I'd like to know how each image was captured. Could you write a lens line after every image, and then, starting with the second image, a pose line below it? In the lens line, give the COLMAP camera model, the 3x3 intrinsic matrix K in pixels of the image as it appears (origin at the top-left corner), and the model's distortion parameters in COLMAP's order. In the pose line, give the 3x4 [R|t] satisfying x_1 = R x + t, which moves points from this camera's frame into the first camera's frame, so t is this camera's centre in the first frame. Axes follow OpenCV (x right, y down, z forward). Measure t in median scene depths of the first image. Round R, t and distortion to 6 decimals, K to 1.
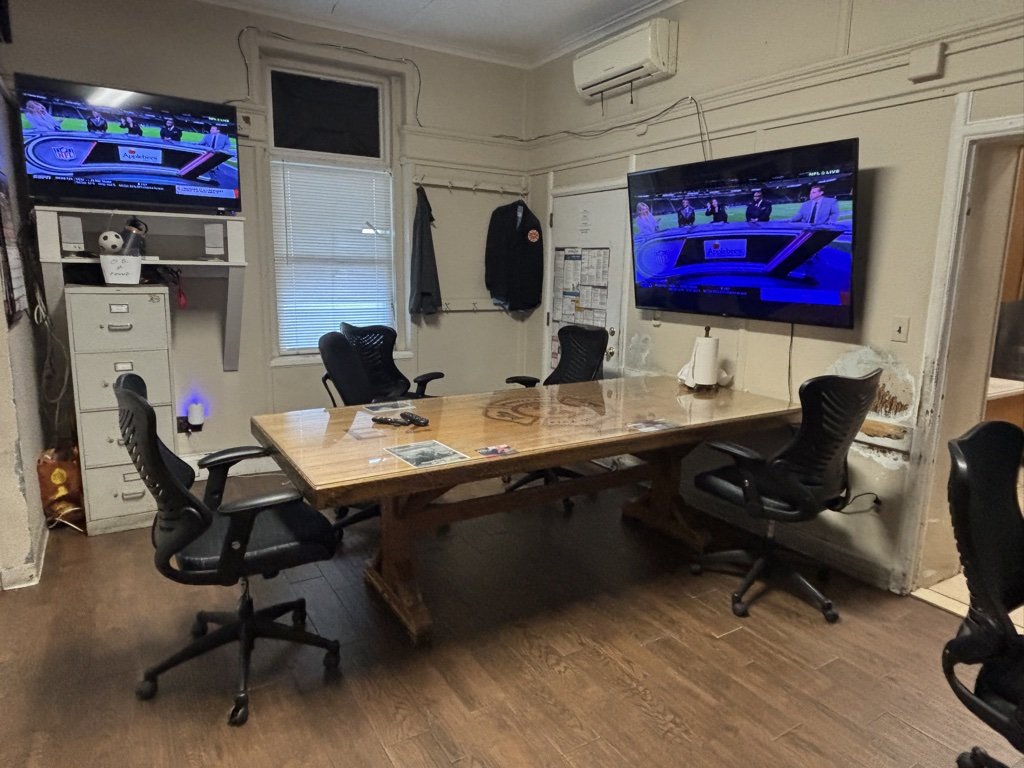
lens RADIAL K [[642.6, 0, 508.9], [0, 642.6, 382.3], [0, 0, 1]] dist [0.065014, -0.086462]
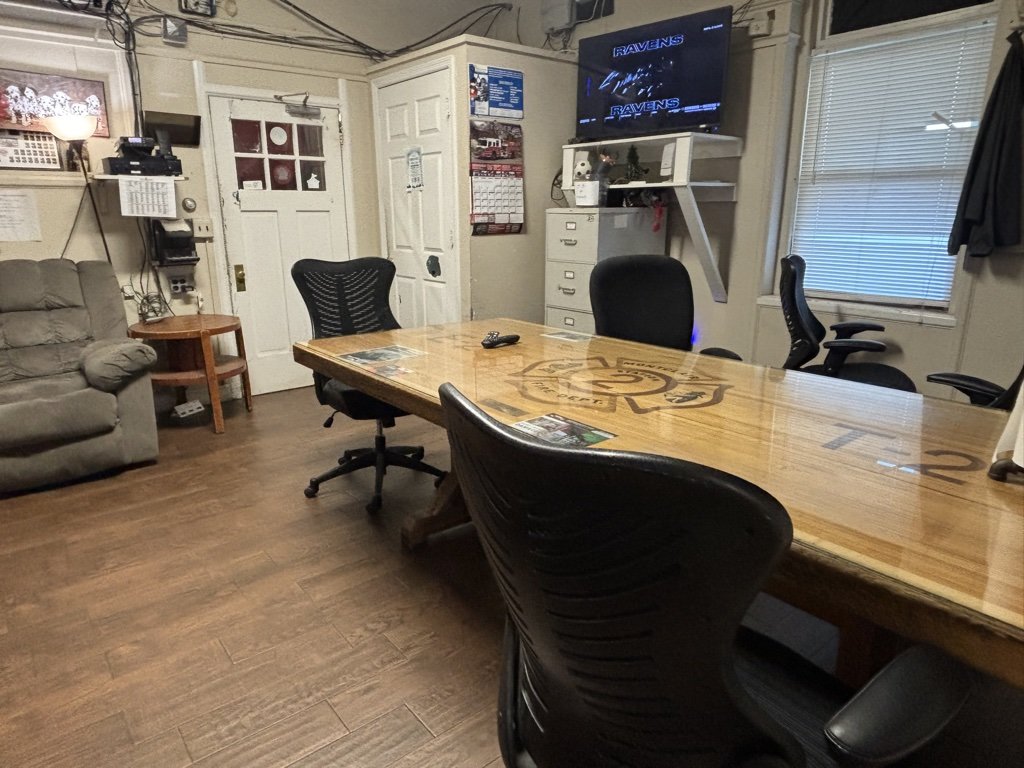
lens RADIAL K [[642.6, 0, 508.9], [0, 642.6, 382.3], [0, 0, 1]] dist [0.065014, -0.086462]
pose [[0.126685, 0.236295, -0.963388, 0.598998], [-0.176091, 0.961144, 0.212589, -0.066397], [0.976188, 0.142712, 0.163372, 0.707993]]
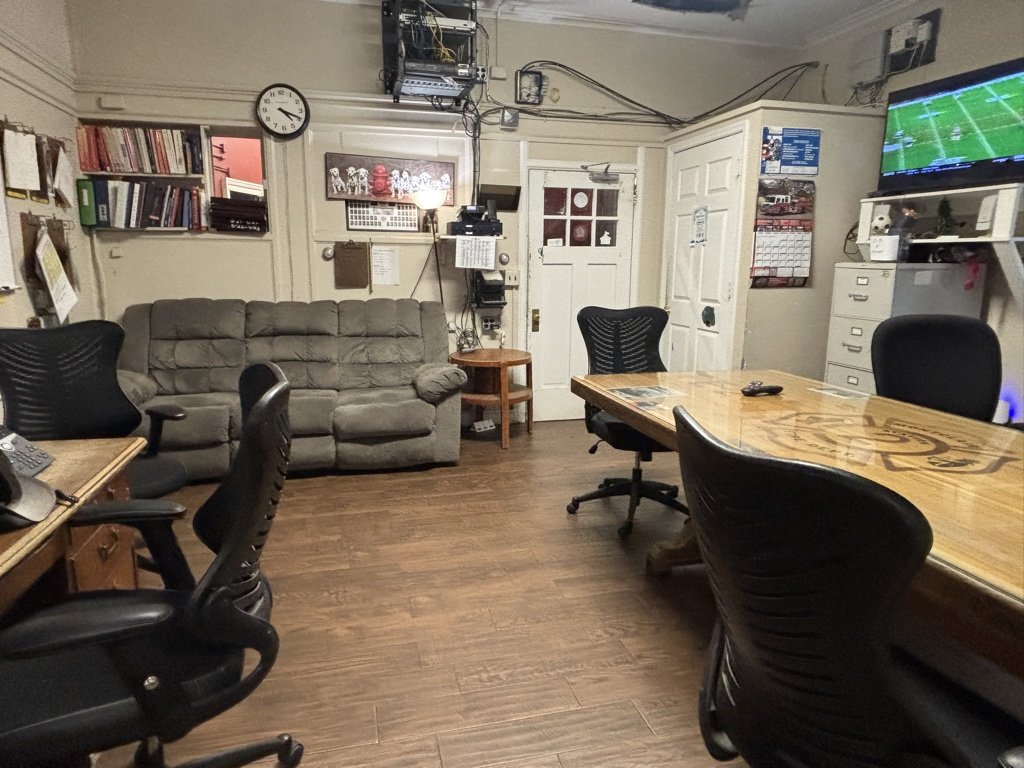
lens RADIAL K [[642.6, 0, 508.9], [0, 642.6, 382.3], [0, 0, 1]] dist [0.065014, -0.086462]
pose [[-0.297524, 0.157827, -0.941579, 0.687237], [-0.186548, 0.957620, 0.219462, -0.075386], [0.936312, 0.240945, -0.255472, 0.726098]]
